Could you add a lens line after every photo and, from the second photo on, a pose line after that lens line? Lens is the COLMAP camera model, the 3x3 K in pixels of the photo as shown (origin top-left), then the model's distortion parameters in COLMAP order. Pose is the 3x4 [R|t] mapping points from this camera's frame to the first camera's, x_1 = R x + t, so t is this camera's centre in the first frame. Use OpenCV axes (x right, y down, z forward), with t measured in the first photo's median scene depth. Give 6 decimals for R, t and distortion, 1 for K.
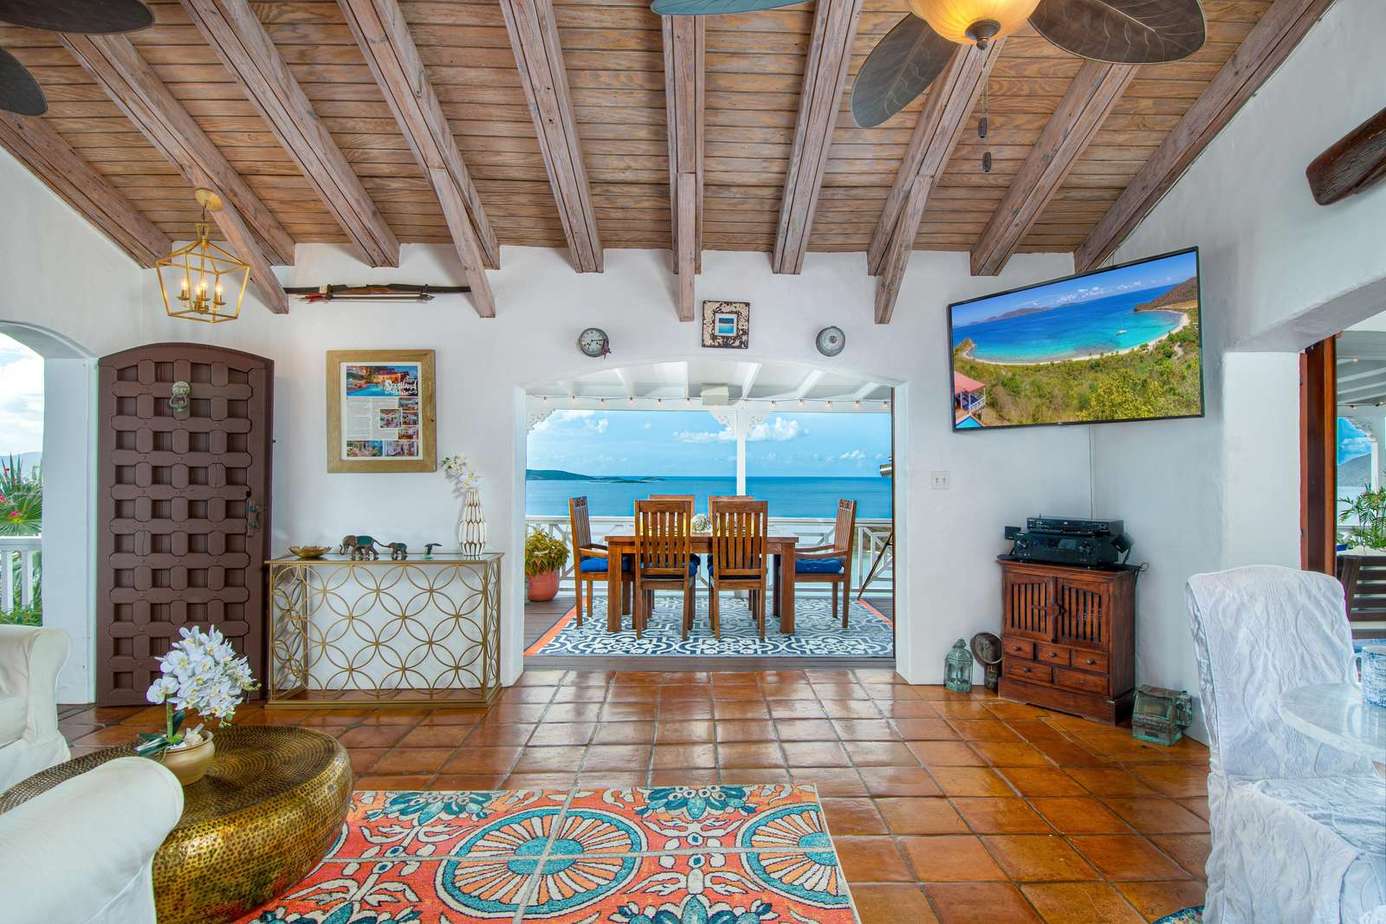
lens RADIAL K [[750.9, 0, 692.5], [0, 750.9, 460.4], [0, 0, 1]] dist [0.037927, -0.025942]
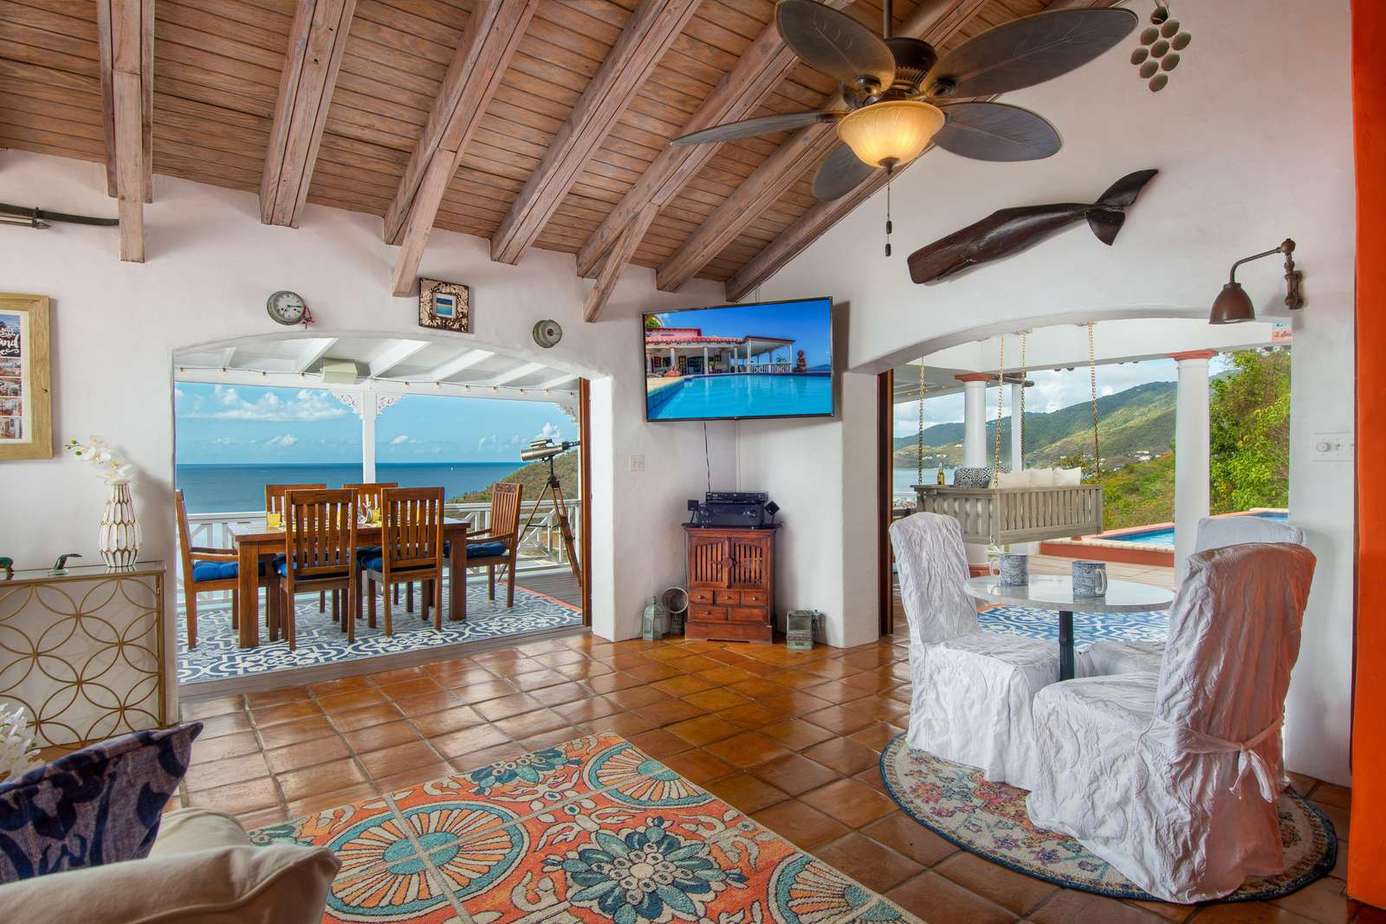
lens RADIAL K [[750.9, 0, 727.8], [0, 750.9, 457.1], [0, 0, 1]] dist [0.037927, -0.025942]
pose [[0.792504, -0.007501, 0.609820, -0.295119], [-0.002149, 0.999884, 0.015091, -0.000422], [-0.609862, -0.013270, 0.792396, -0.002112]]
